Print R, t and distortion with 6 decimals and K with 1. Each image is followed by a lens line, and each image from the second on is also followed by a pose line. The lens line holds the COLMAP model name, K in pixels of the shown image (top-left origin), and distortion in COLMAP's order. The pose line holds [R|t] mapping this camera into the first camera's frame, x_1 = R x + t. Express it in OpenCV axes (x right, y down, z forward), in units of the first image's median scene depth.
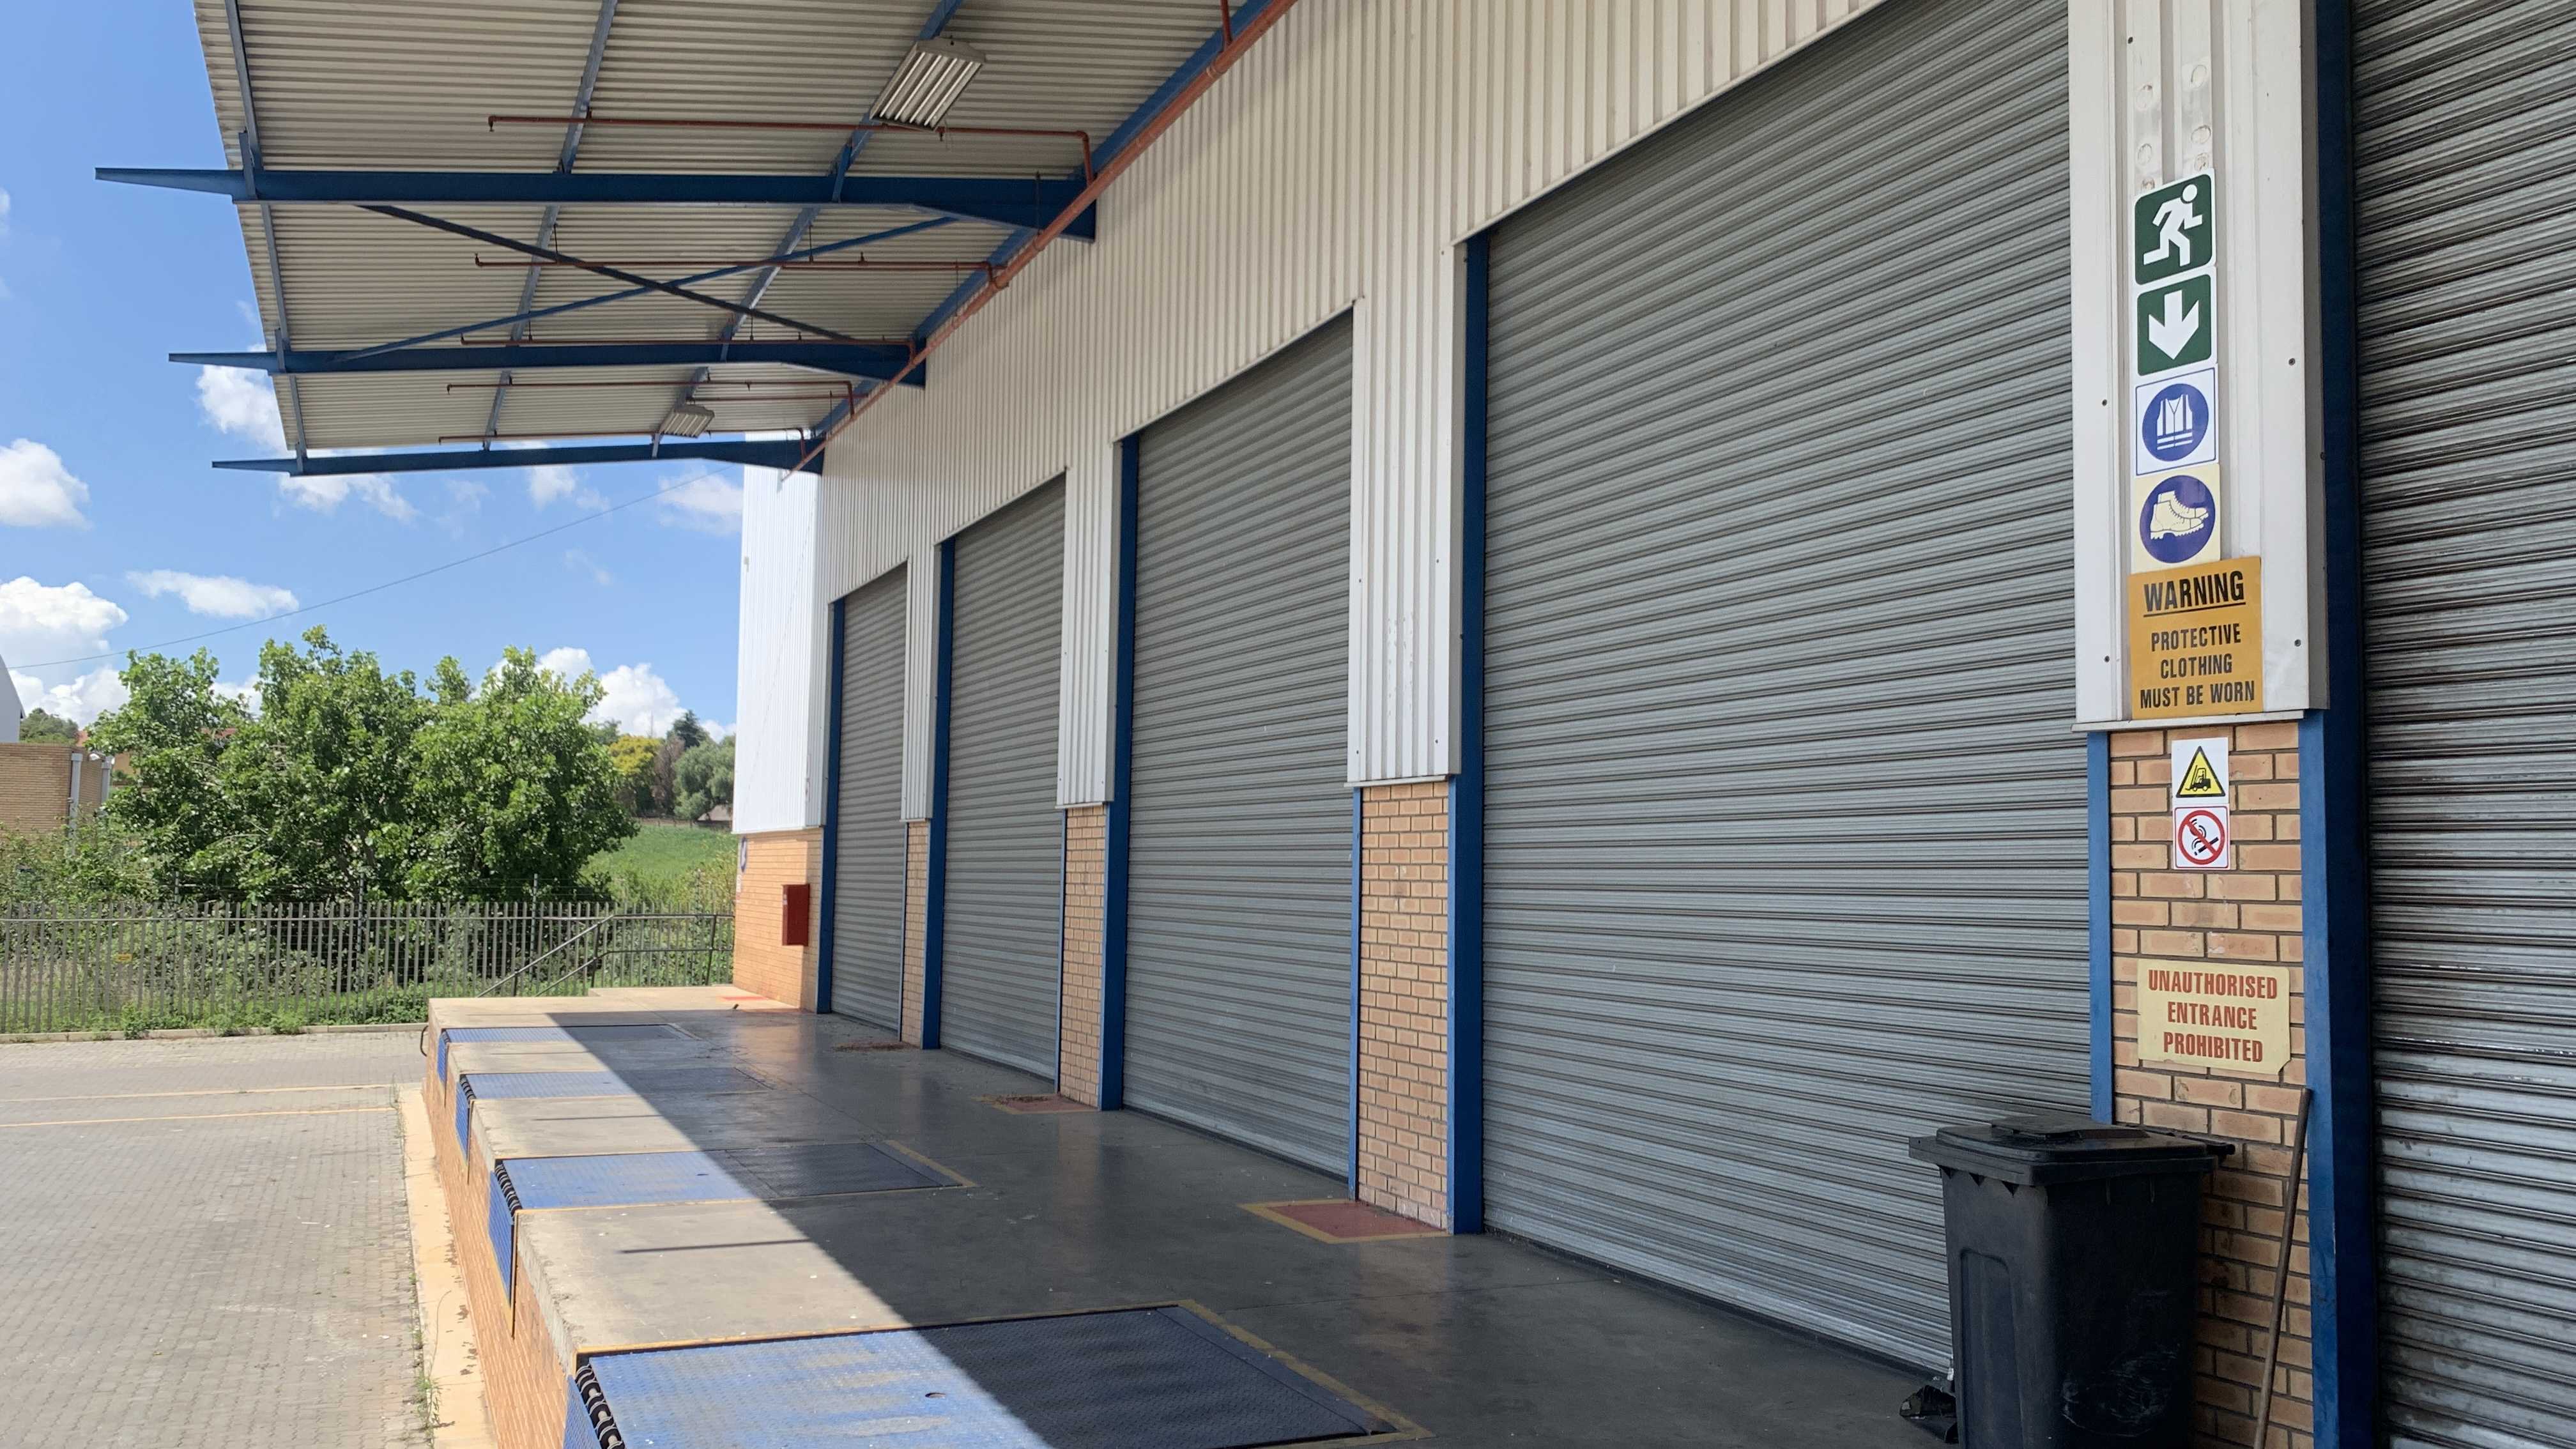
lens RADIAL K [[1980.8, 0, 1270.5], [0, 1980.8, 717.8], [0, 0, 1]] dist [0.036540, -0.012921]
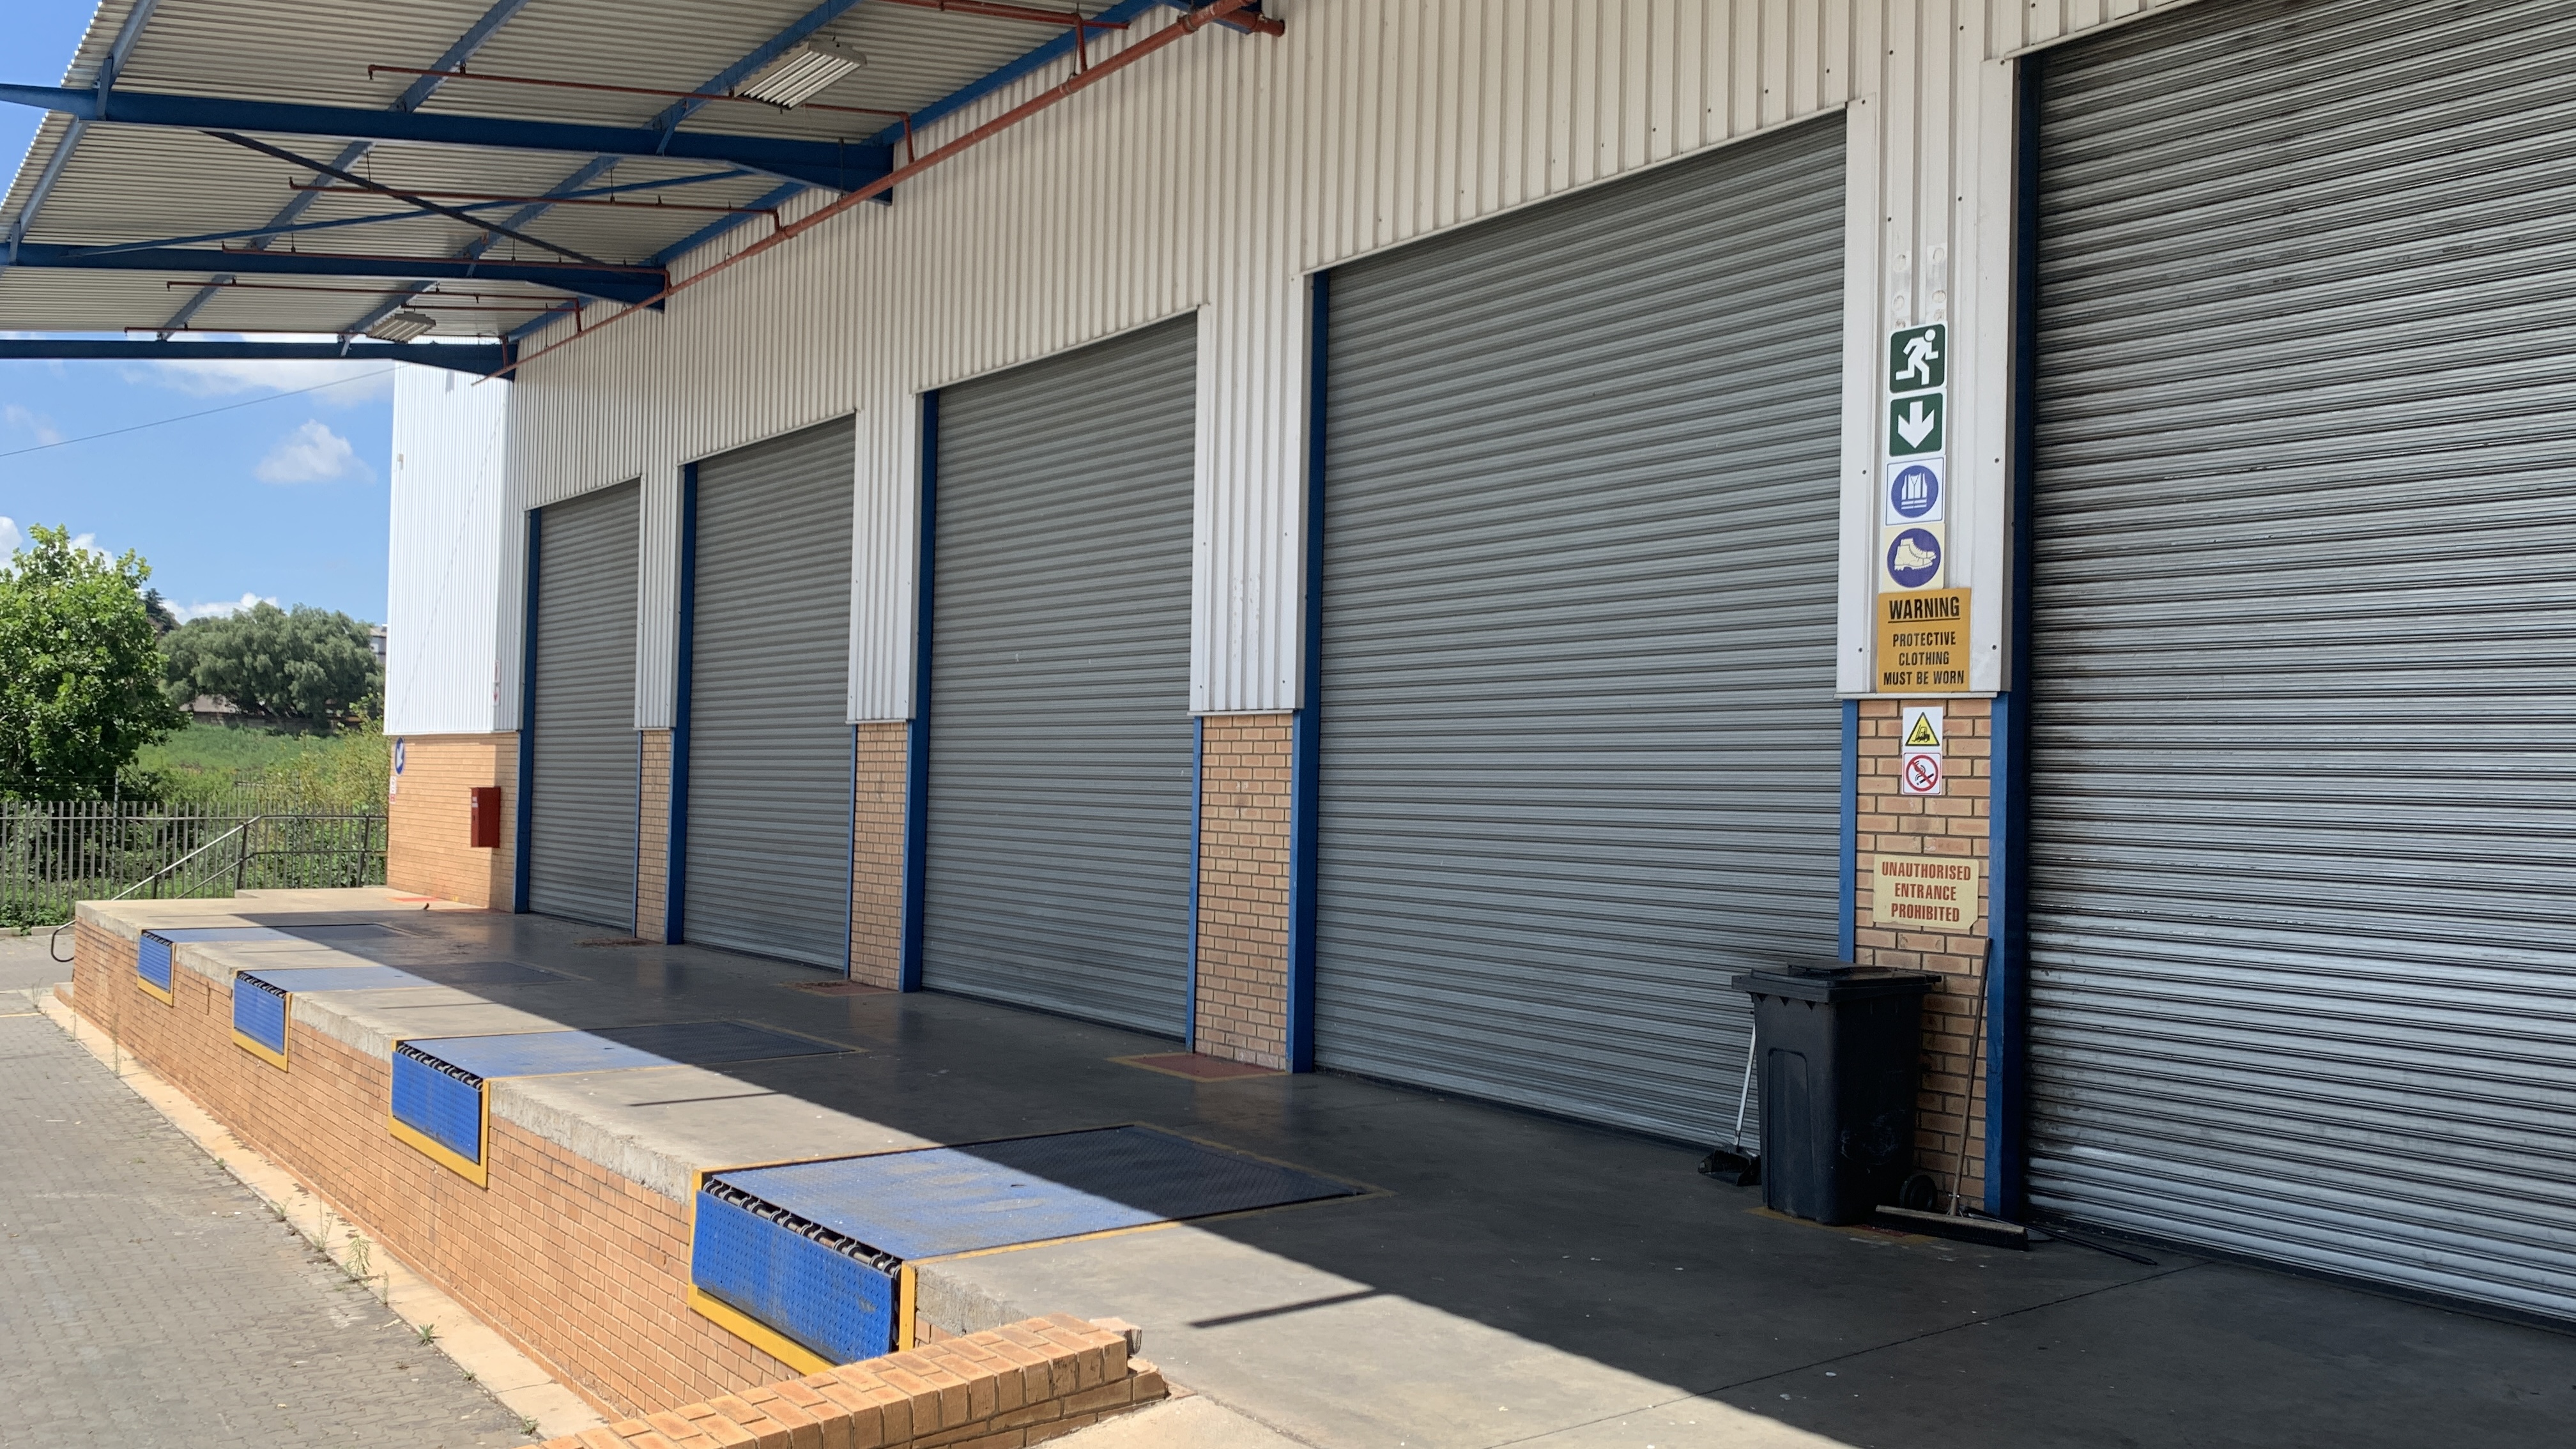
lens RADIAL K [[1944.0, 0, 1298.5], [0, 1944.0, 712.9], [0, 0, 1]] dist [0.095457, -0.161815]
pose [[0.969661, 0.015425, 0.243965, -0.301115], [-0.026710, 0.998717, 0.043017, -0.031229], [-0.242989, -0.048229, 0.968829, -0.265925]]
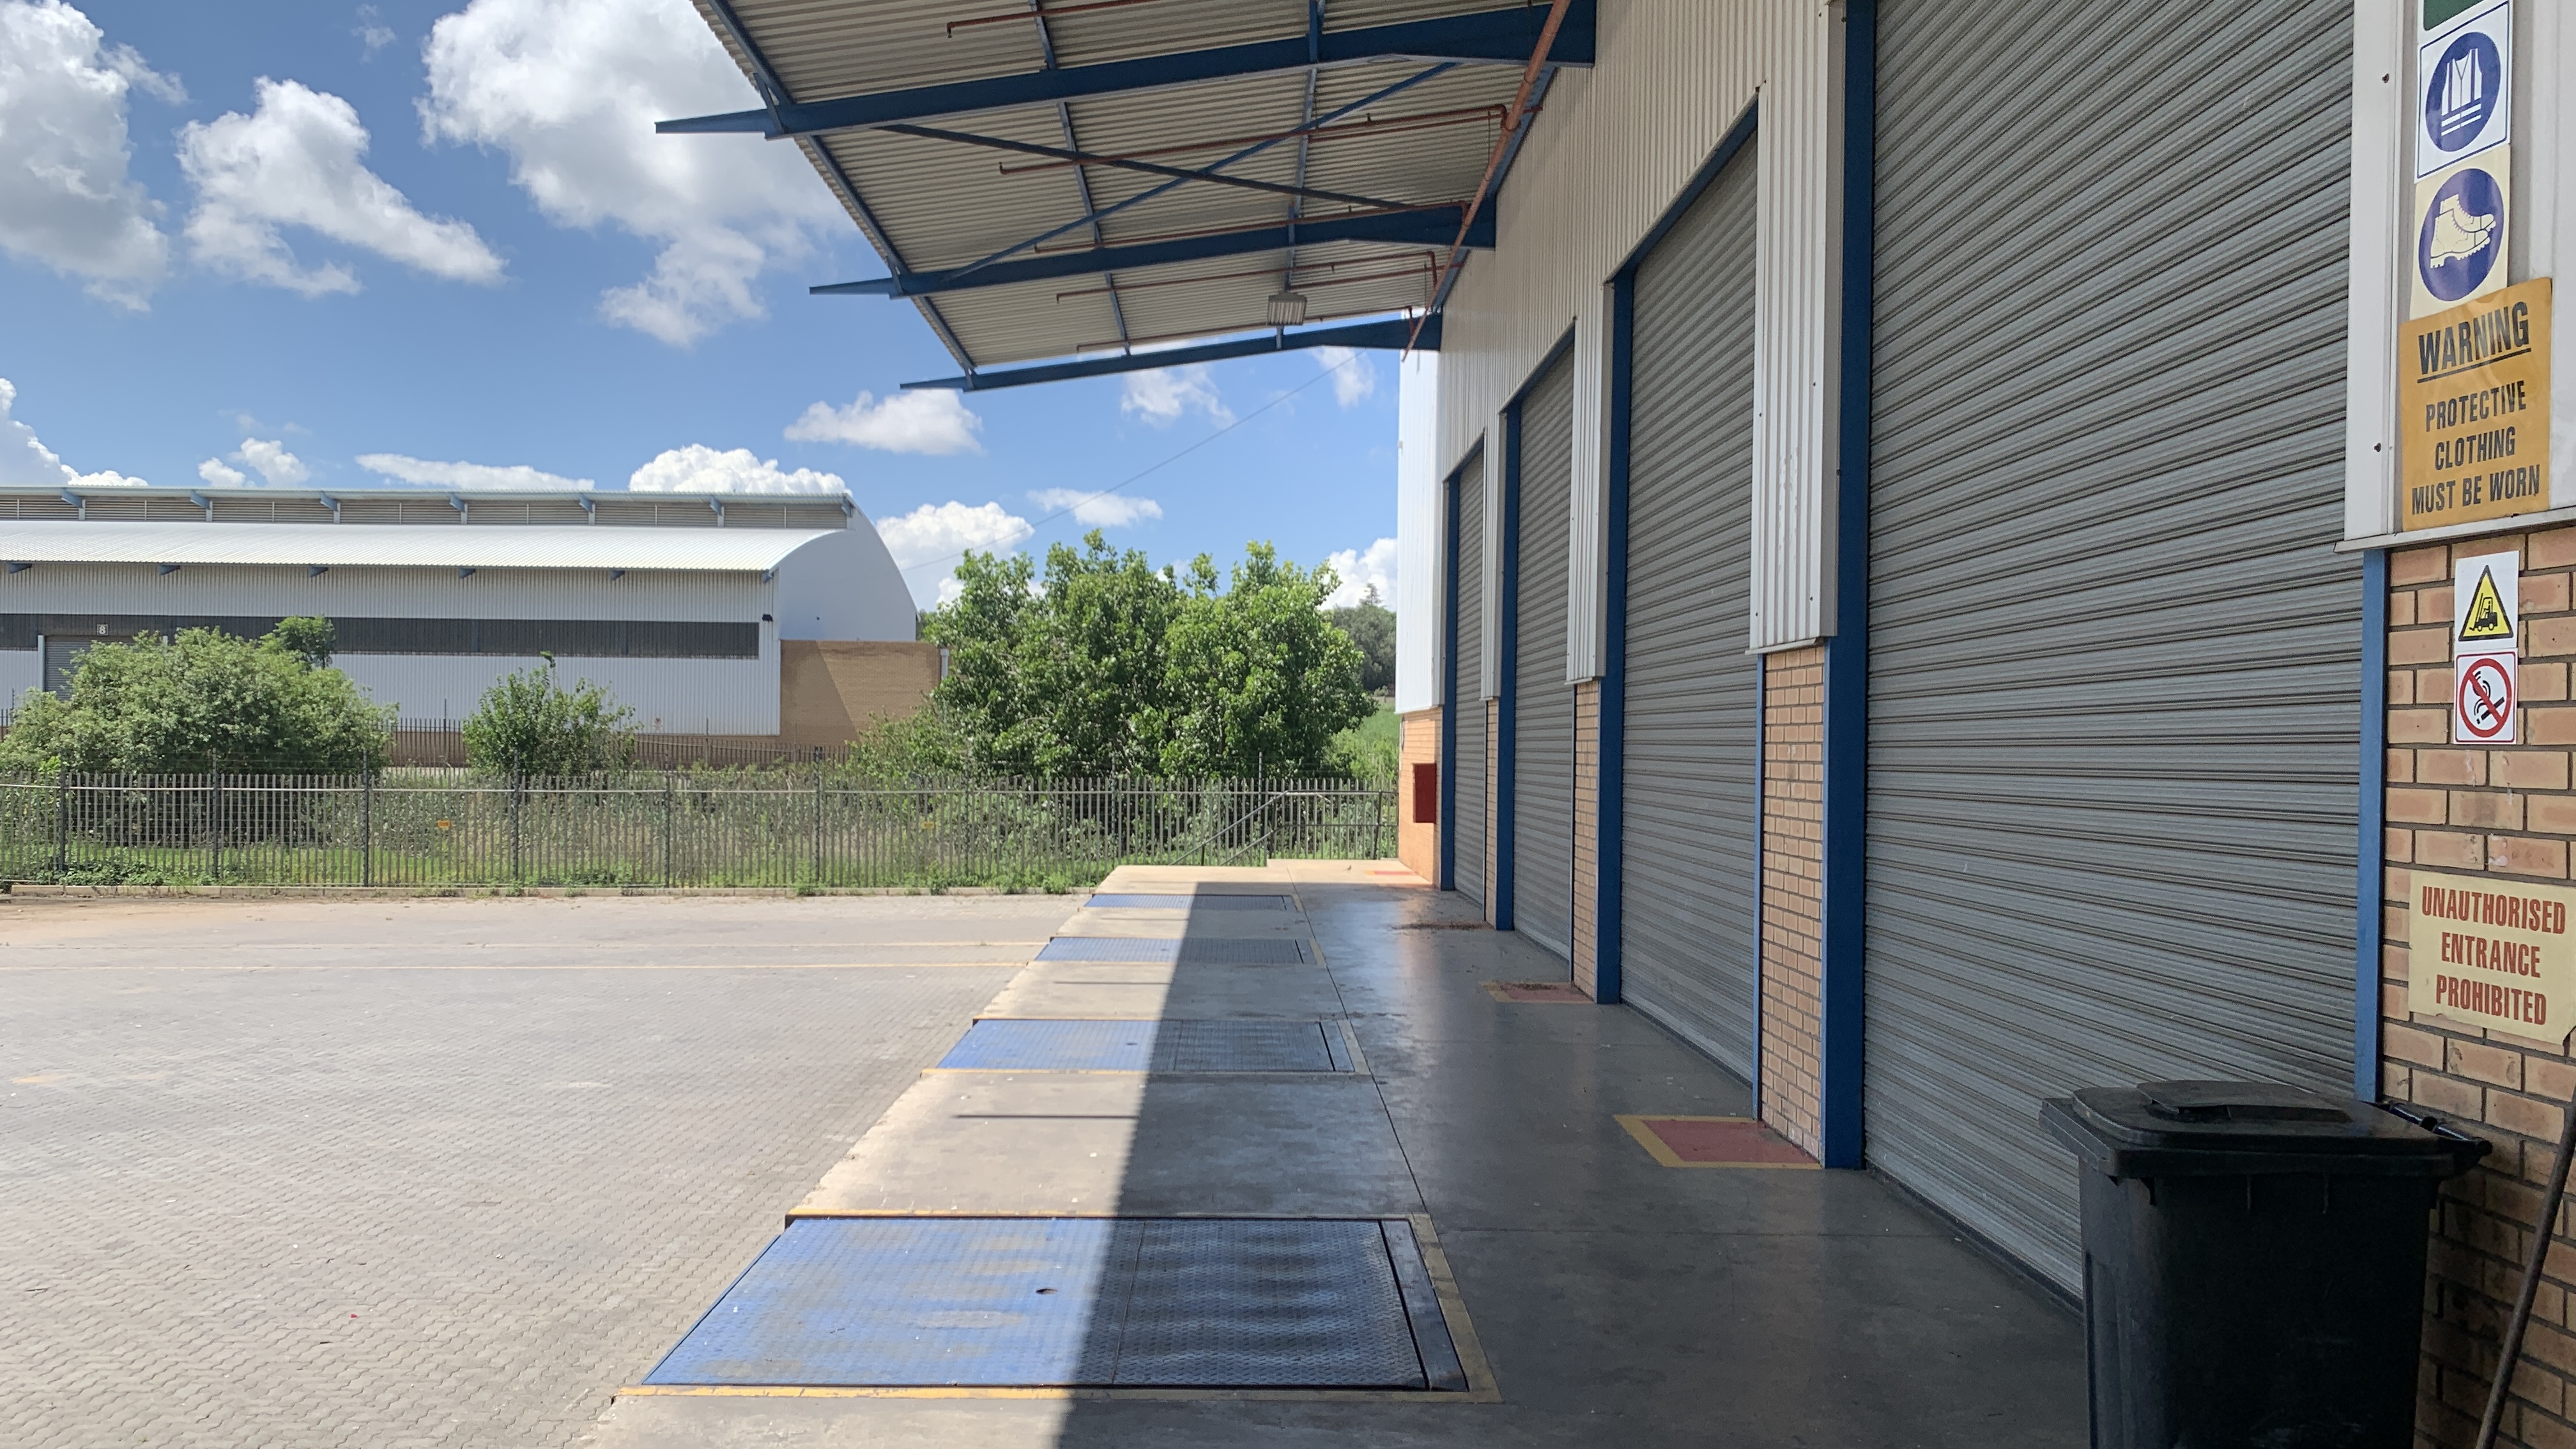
lens RADIAL K [[1980.8, 0, 1270.5], [0, 1980.8, 717.8], [0, 0, 1]] dist [0.036540, -0.012921]
pose [[0.917818, -0.005114, -0.396968, 0.312298], [0.028656, 0.998162, 0.053396, 0.015586], [0.395966, -0.060384, 0.916278, 0.173921]]
